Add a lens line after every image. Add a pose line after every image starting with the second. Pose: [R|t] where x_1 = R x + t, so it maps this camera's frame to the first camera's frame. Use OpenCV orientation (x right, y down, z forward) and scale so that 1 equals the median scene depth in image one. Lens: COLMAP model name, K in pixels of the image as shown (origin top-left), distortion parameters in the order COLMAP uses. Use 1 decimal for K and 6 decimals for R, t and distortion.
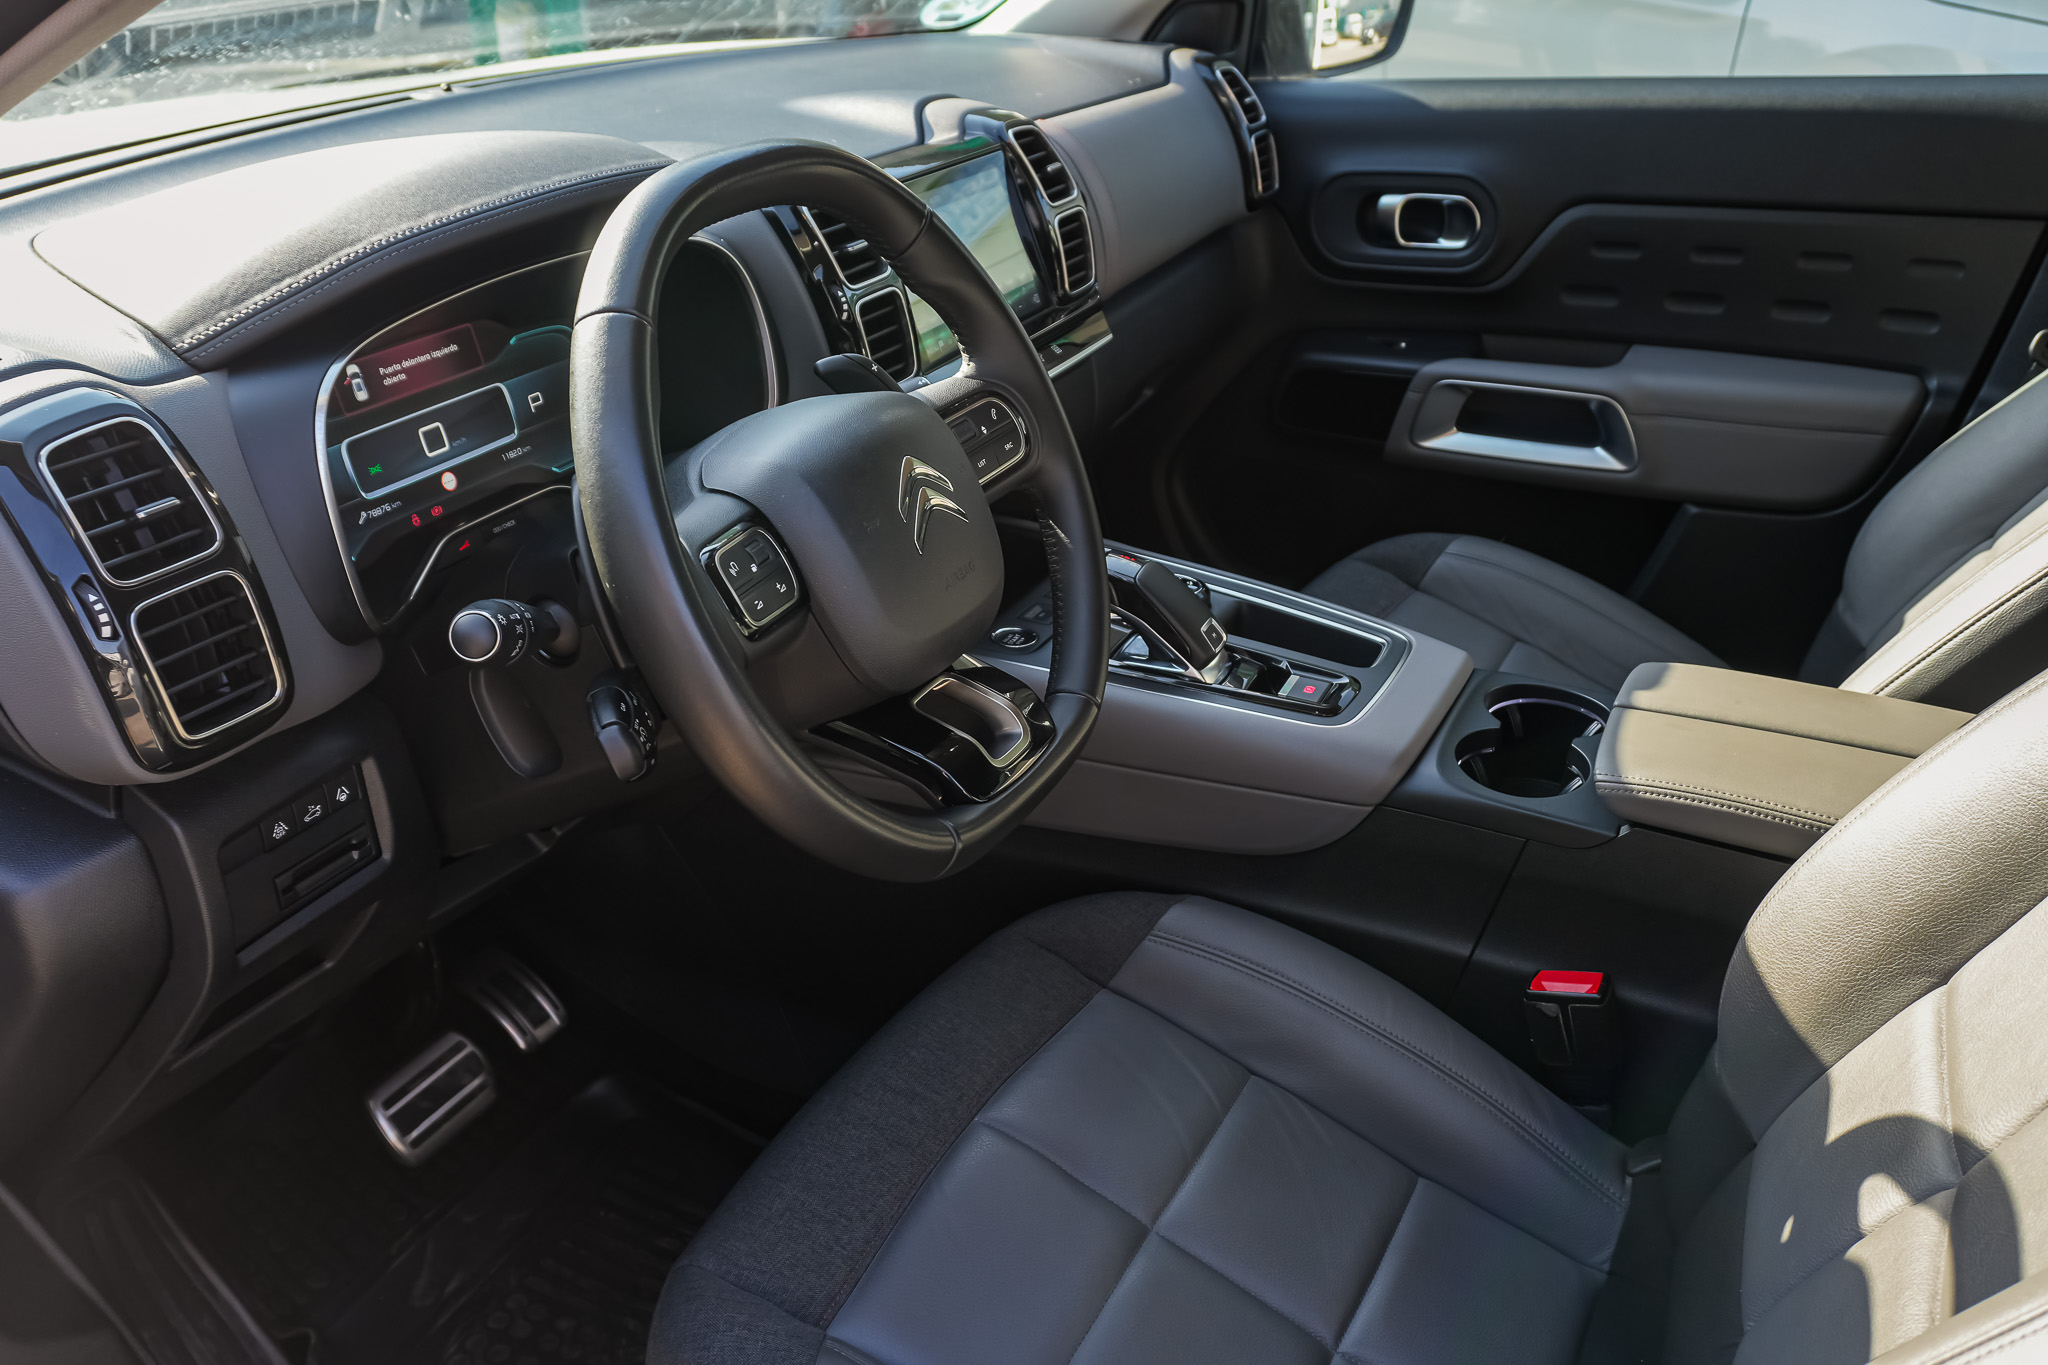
lens RADIAL K [[1840.1, 0, 1024.0], [0, 1840.1, 682.5], [0, 0, 1]] dist [-0.016805, 0.000818]
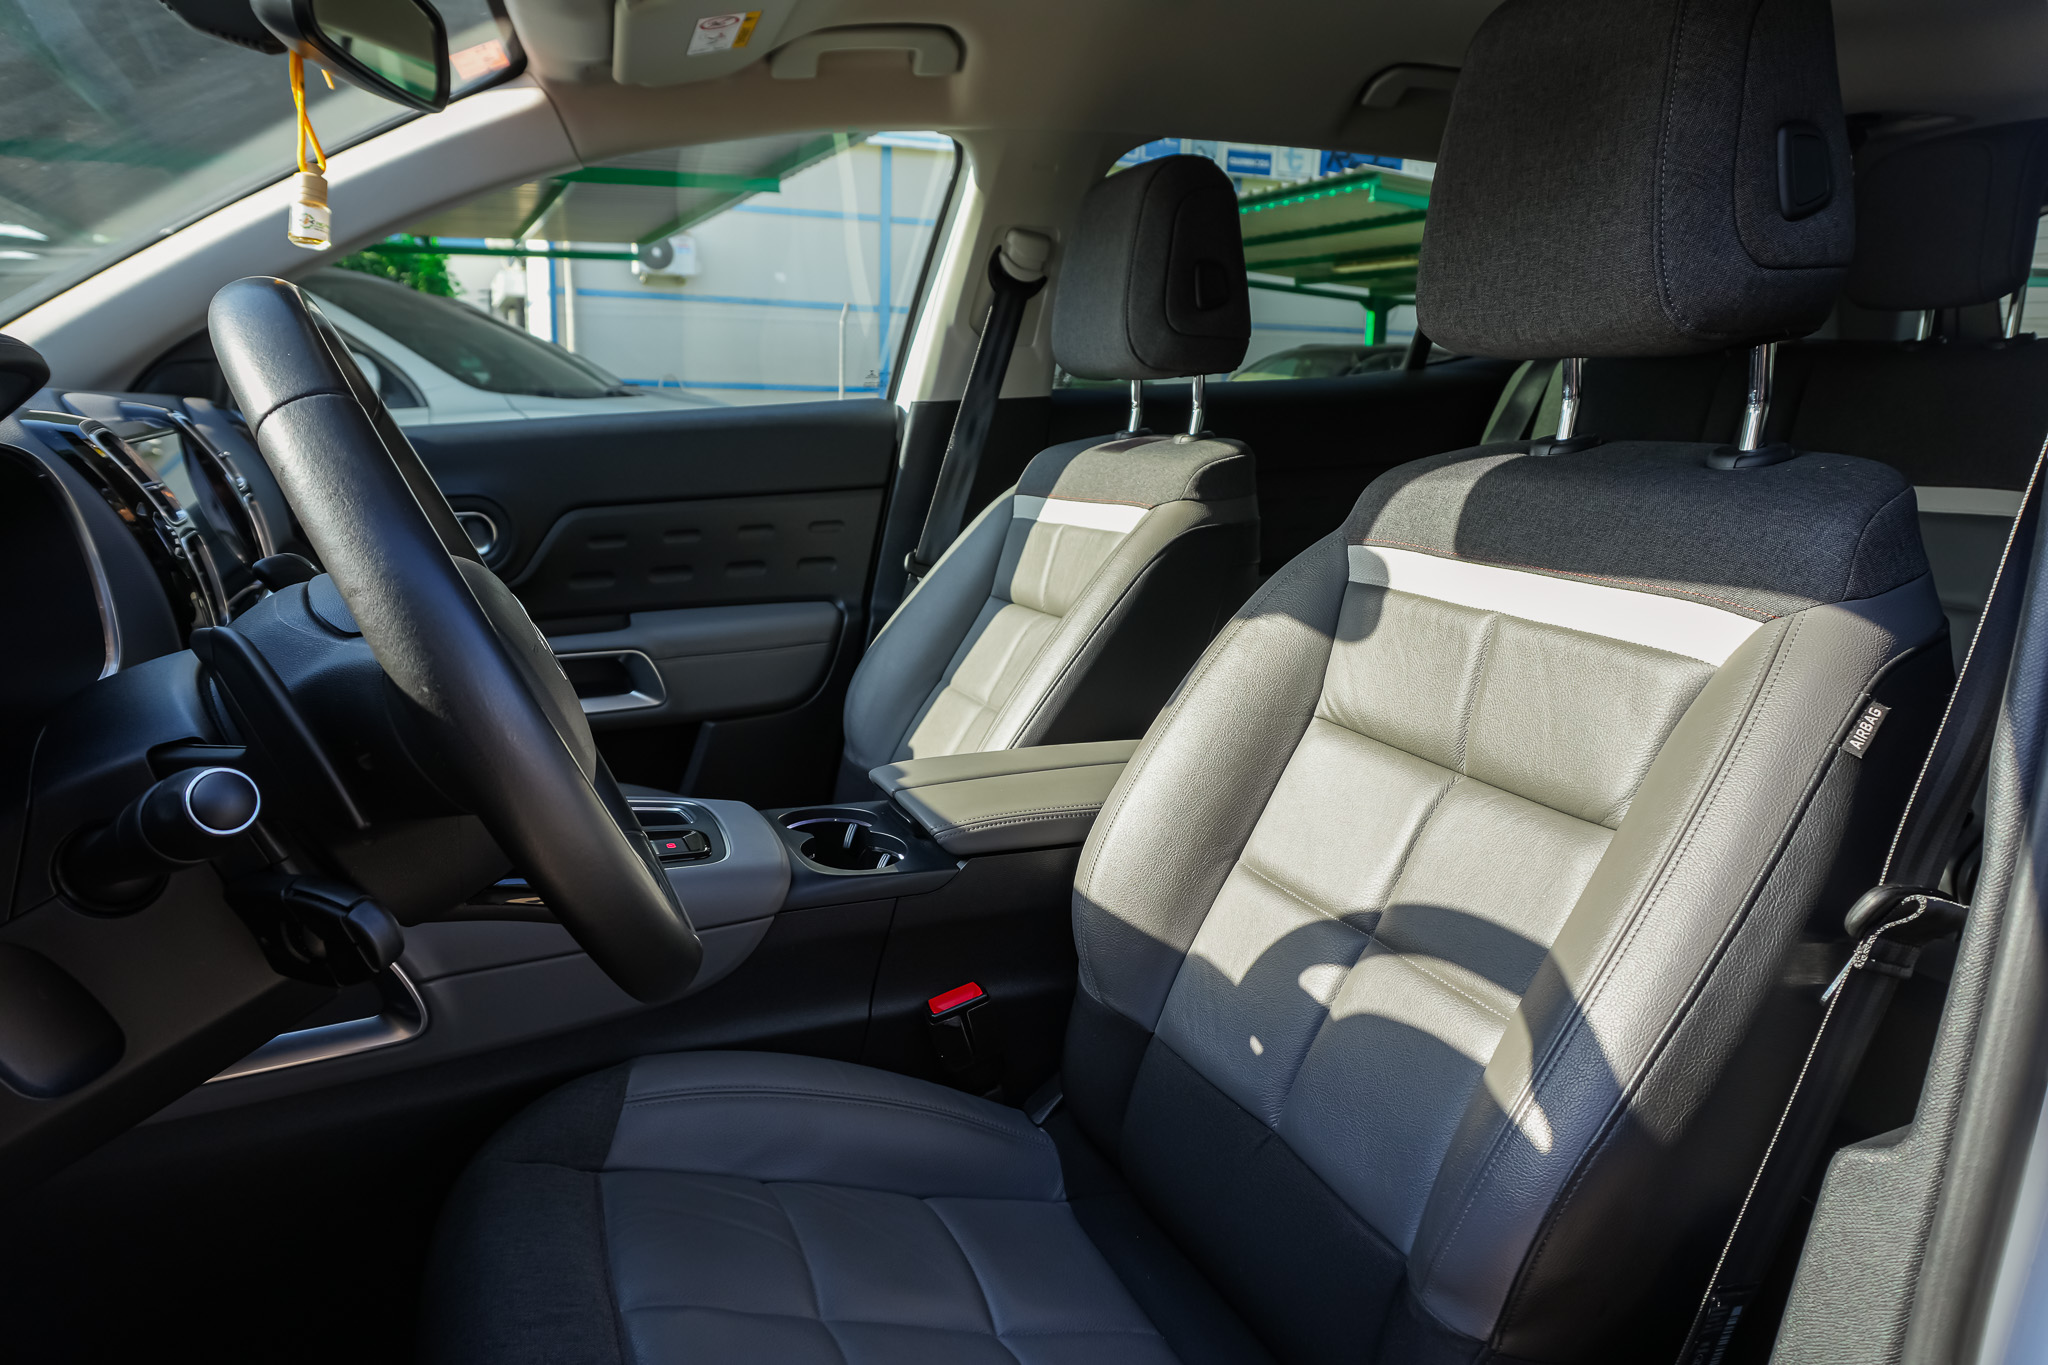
lens RADIAL K [[1410.8, 0, 1024.0], [0, 1410.8, 682.5], [0, 0, 1]] dist [0.006334, -0.000998]
pose [[0.630965, -0.141520, 0.762795, -0.375963], [0.323808, 0.941525, -0.093166, 0.063383], [-0.705005, 0.305783, 0.639894, 0.273729]]
